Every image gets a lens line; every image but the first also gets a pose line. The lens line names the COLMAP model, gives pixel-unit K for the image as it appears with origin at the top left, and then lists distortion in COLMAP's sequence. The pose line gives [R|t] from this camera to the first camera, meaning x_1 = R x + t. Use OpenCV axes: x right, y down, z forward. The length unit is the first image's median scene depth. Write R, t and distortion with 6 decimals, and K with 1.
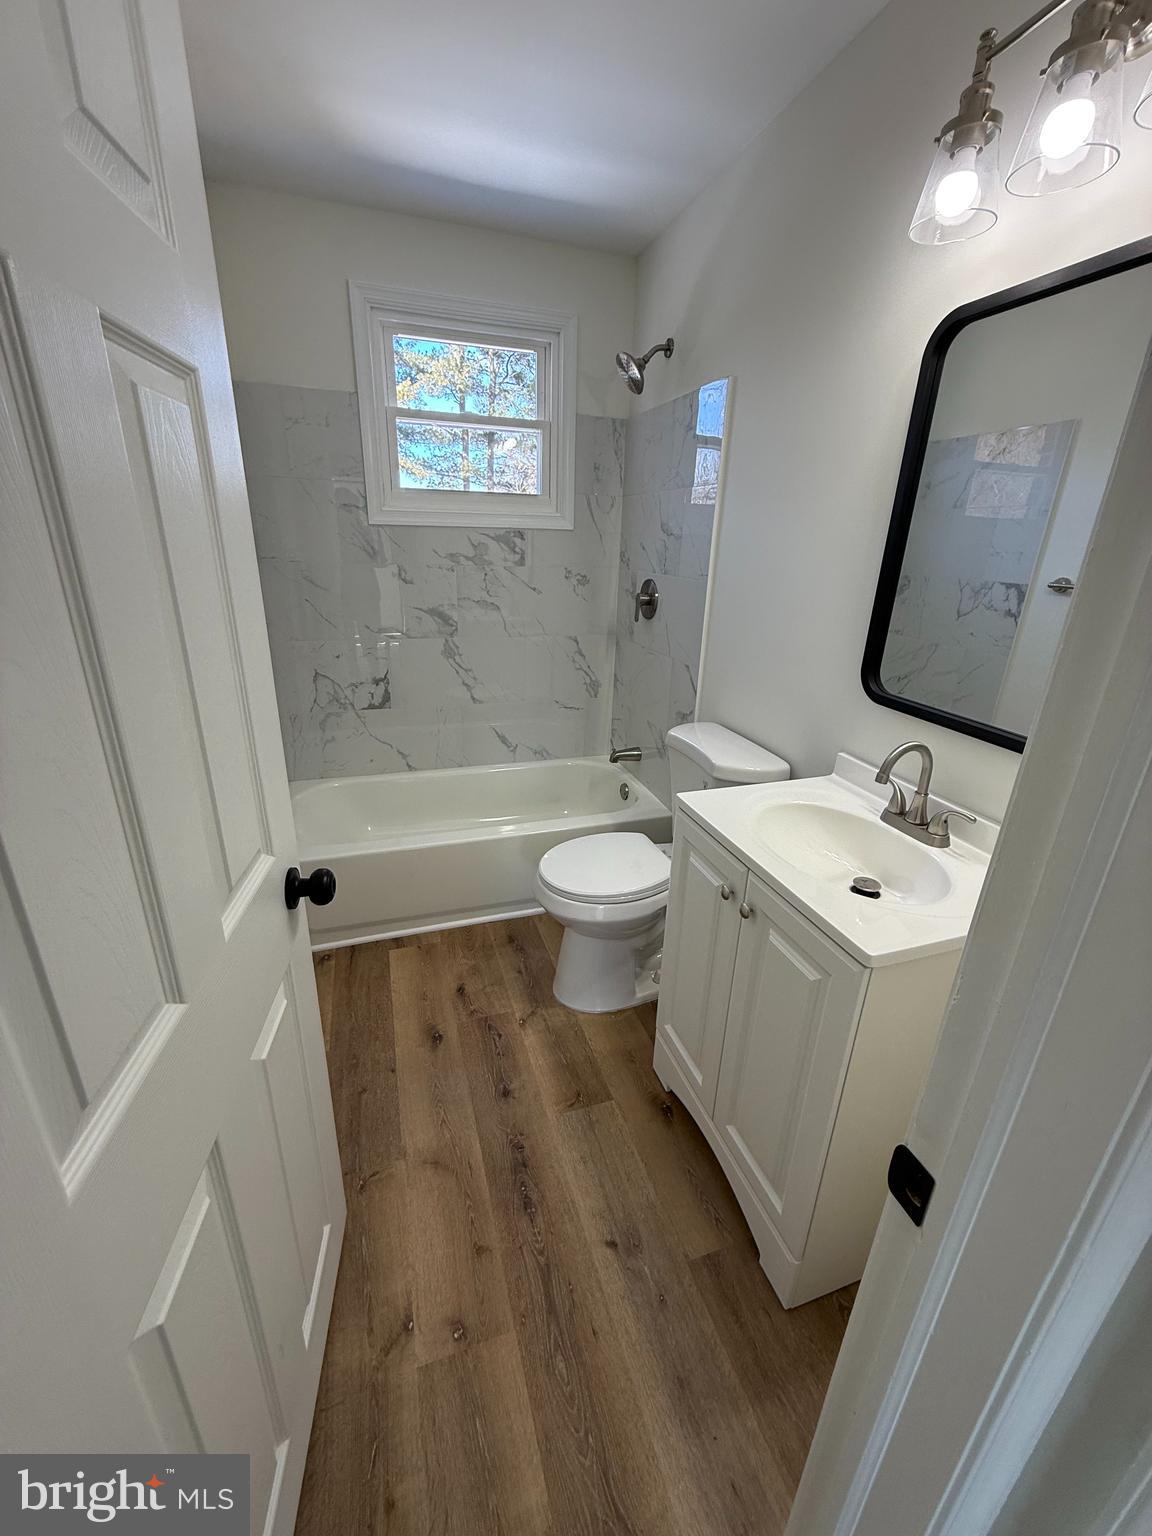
lens RADIAL K [[615.4, 0, 572.3], [0, 615.4, 768.7], [0, 0, 1]] dist [0.000017, -0.000014]
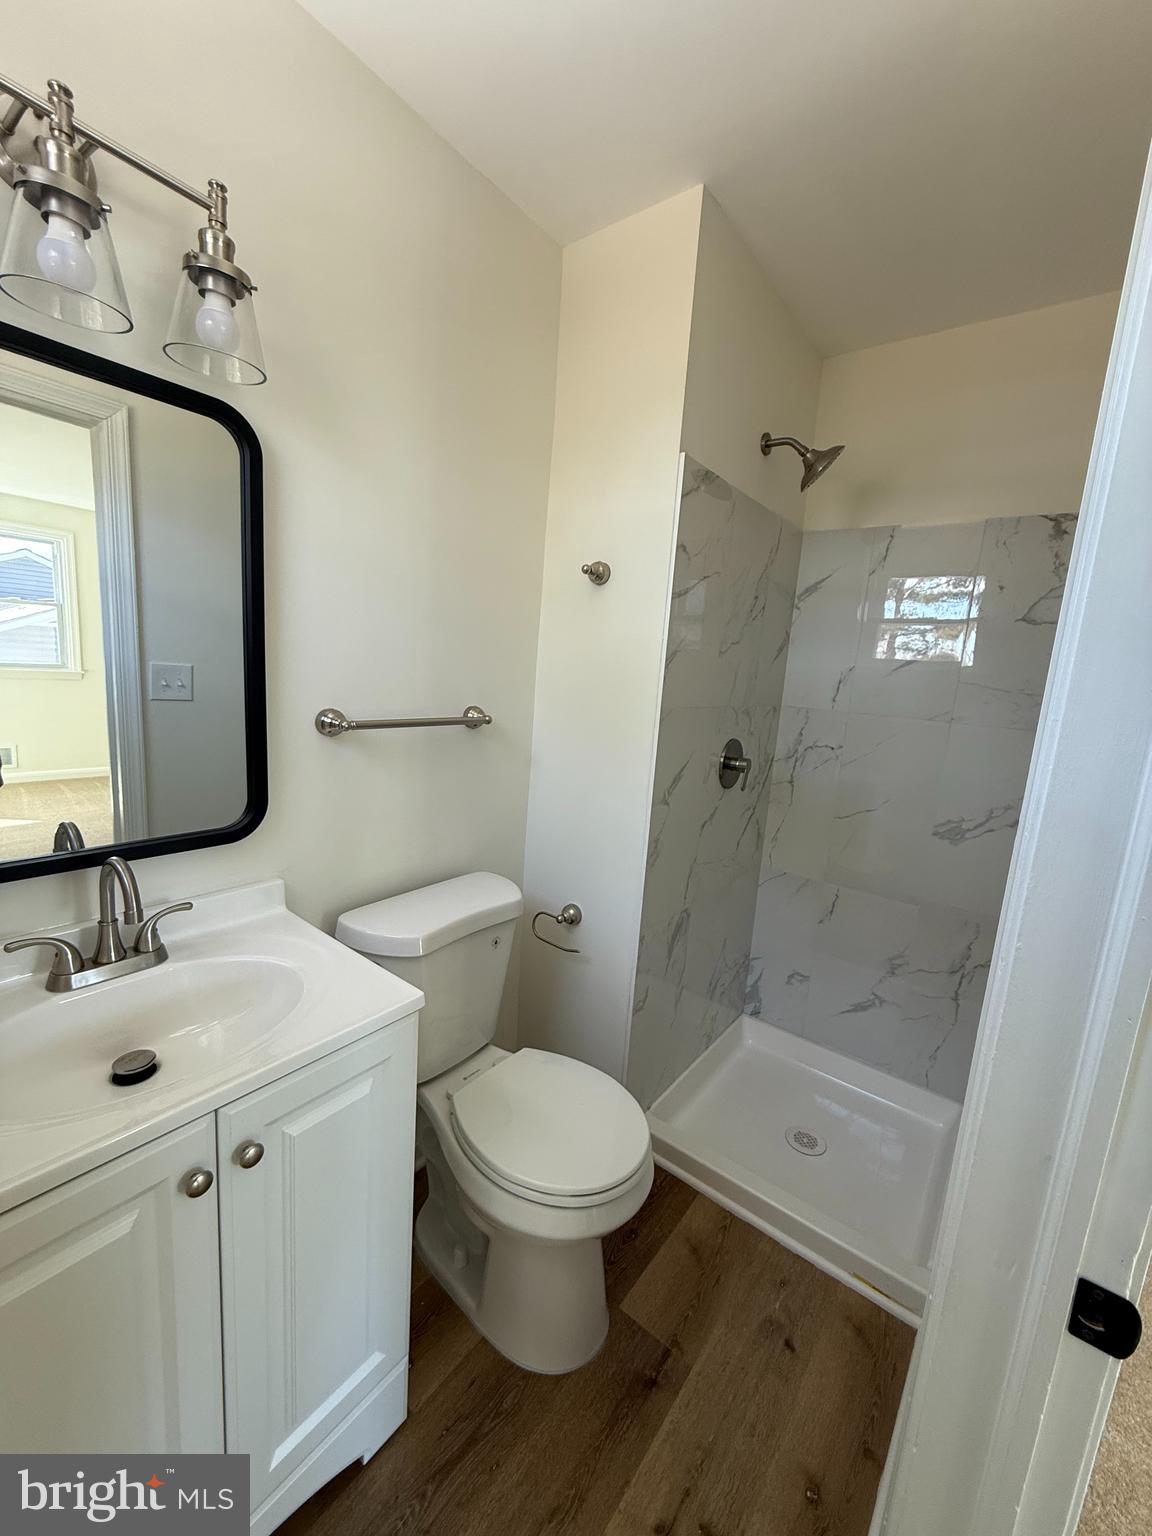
lens RADIAL K [[615.4, 0, 573.3], [0, 615.4, 768.4], [0, 0, 1]] dist [0.000017, -0.000014]
pose [[-0.552985, -0.203059, 0.808068, -0.668941], [0.215900, 0.901800, 0.374359, -0.371677], [-0.804733, 0.381477, -0.454842, 0.903037]]
